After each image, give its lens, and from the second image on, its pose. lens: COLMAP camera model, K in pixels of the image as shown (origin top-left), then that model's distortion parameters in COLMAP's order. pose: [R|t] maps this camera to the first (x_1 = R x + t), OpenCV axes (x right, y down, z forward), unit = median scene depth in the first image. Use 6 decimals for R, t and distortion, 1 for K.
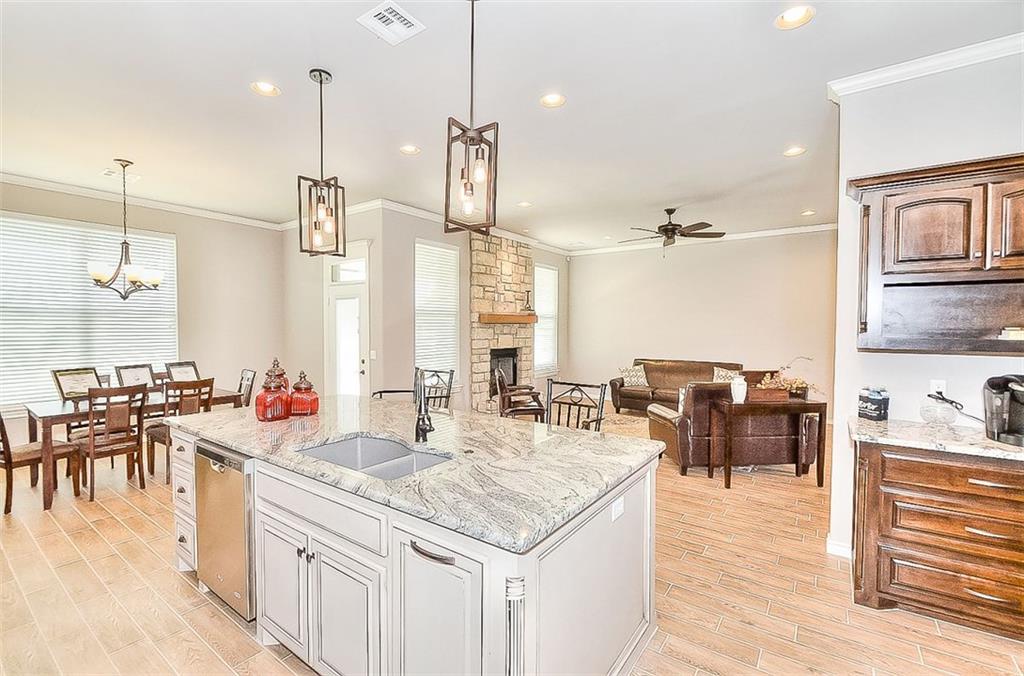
lens RADIAL K [[441.7, 0, 510.0], [0, 441.7, 328.5], [0, 0, 1]] dist [-0.000479, -0.000106]
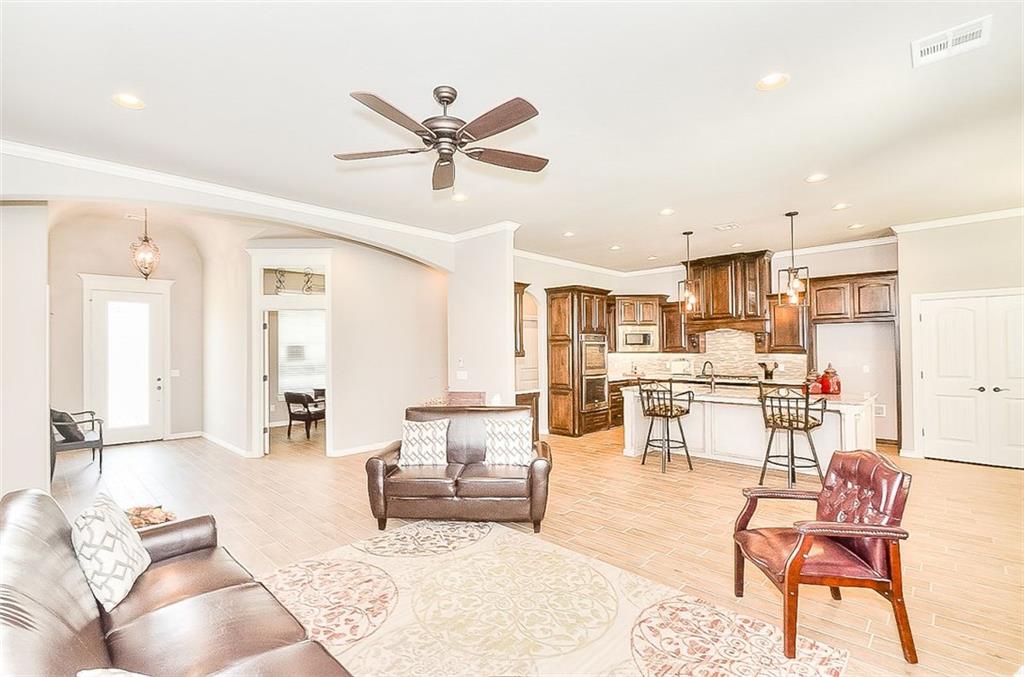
lens RADIAL K [[458.6, 0, 498.5], [0, 458.6, 341.7], [0, 0, 1]] dist [0.000511, -0.000173]
pose [[-0.987354, 0.010018, 0.158214, 0.311785], [0.008585, 0.999916, -0.009740, -0.008978], [-0.158298, -0.008258, -0.987357, 1.907849]]
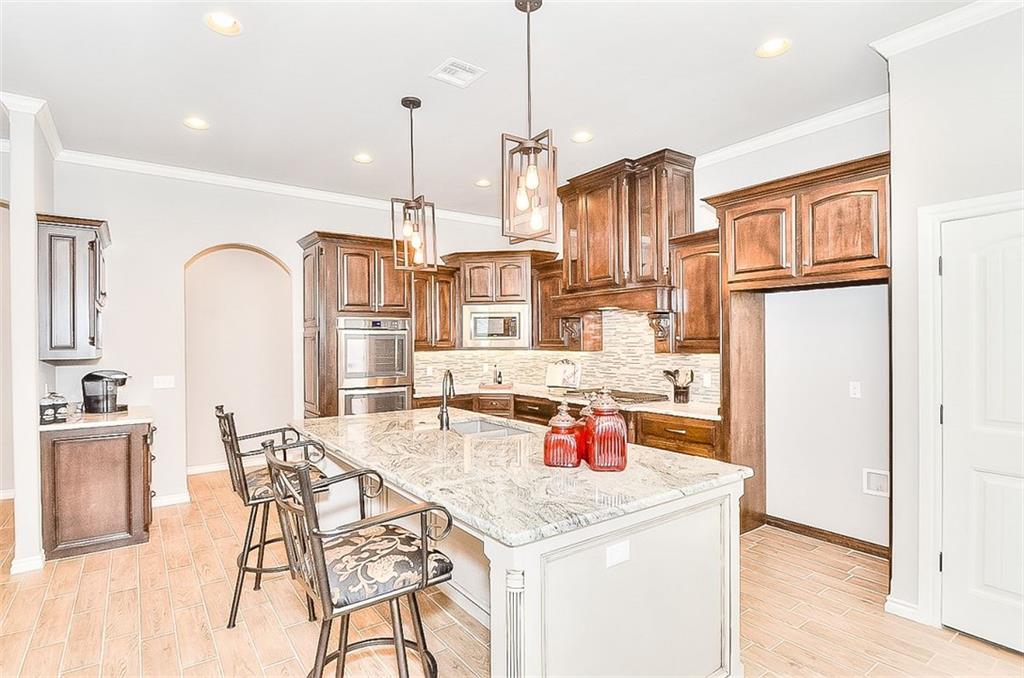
lens RADIAL K [[512.2, 0, 499.9], [0, 512.2, 341.0], [0, 0, 1]] dist [-0.002549, -0.000466]
pose [[-0.946837, 0.004597, 0.321680, -0.392260], [0.006408, 0.999969, 0.004572, -0.002607], [-0.321649, 0.006391, -0.946837, 1.118308]]
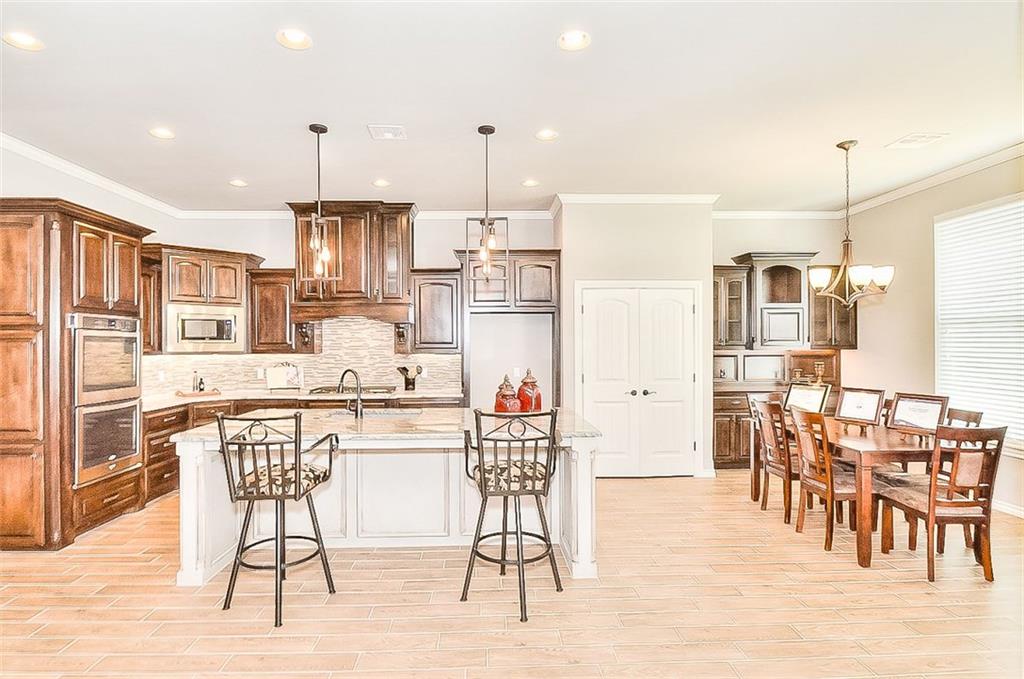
lens RADIAL K [[533.9, 0, 493.6], [0, 533.9, 340.9], [0, 0, 1]] dist [0.002254, -0.000297]
pose [[-0.798644, 0.000392, -0.601803, 0.253727], [0.000372, 1.000000, 0.000157, -0.005705], [0.601803, -0.000099, -0.798644, 1.306687]]
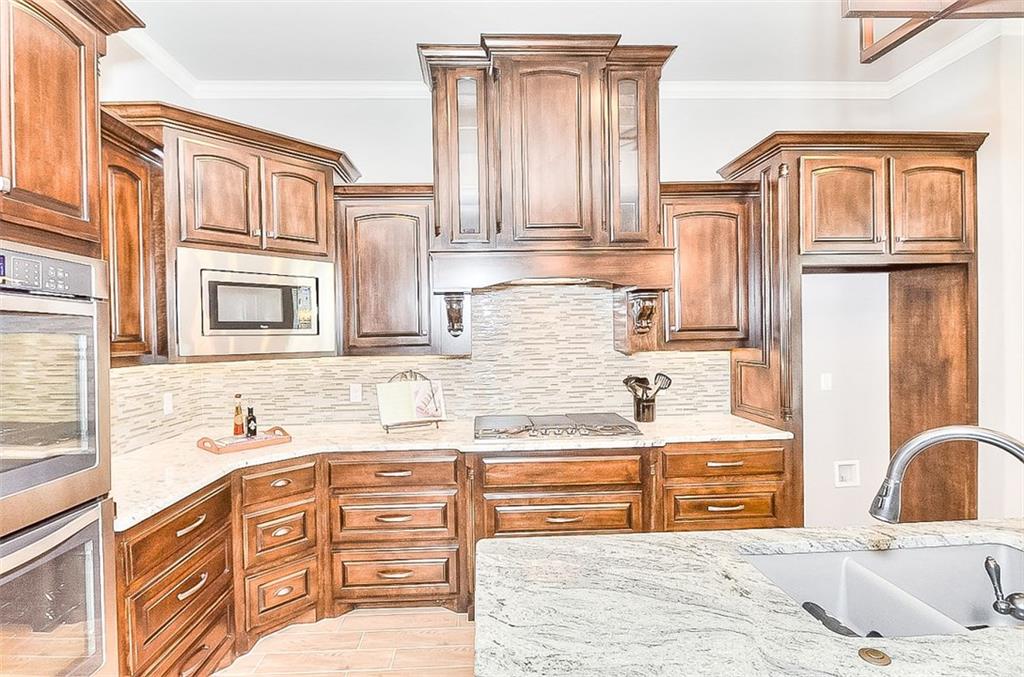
lens RADIAL K [[512.2, 0, 499.9], [0, 512.2, 340.5], [0, 0, 1]] dist [-0.002549, -0.000466]
pose [[-0.785242, 0.019832, -0.618871, 0.180625], [0.014915, 0.999803, 0.013115, 0.001389], [0.619009, 0.001068, -0.785383, 0.498453]]
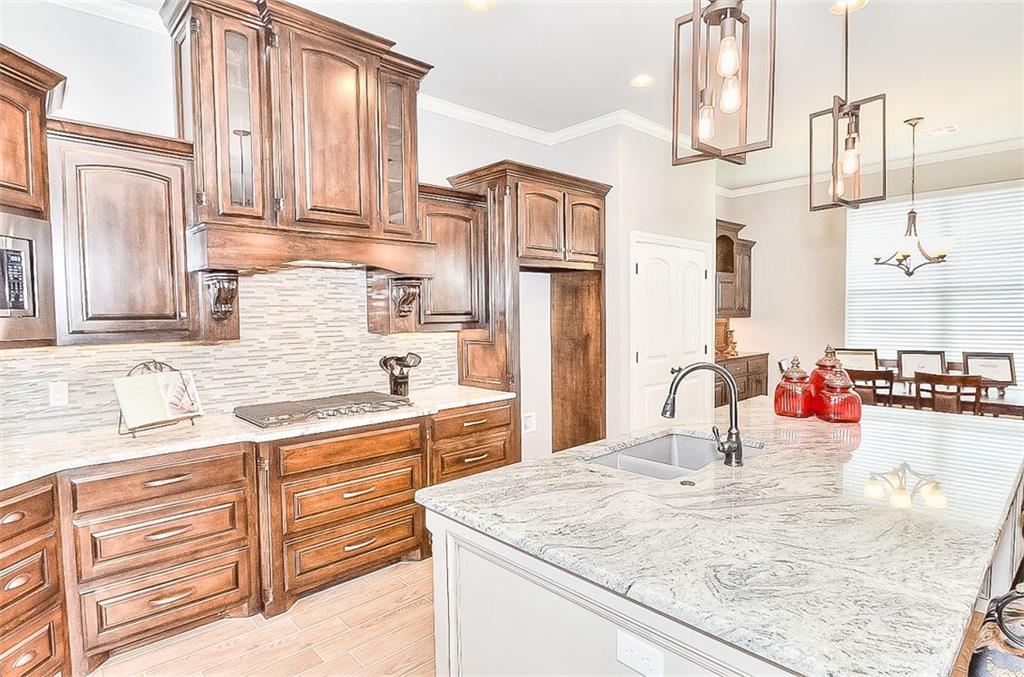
lens RADIAL K [[538.9, 0, 494.7], [0, 538.9, 338.7], [0, 0, 1]] dist [-0.002675, -0.001848]
pose [[-0.213898, 0.045984, -0.975773, 0.352247], [0.011251, 0.998941, 0.044609, 0.002091], [0.976791, -0.001437, -0.214188, 0.386194]]
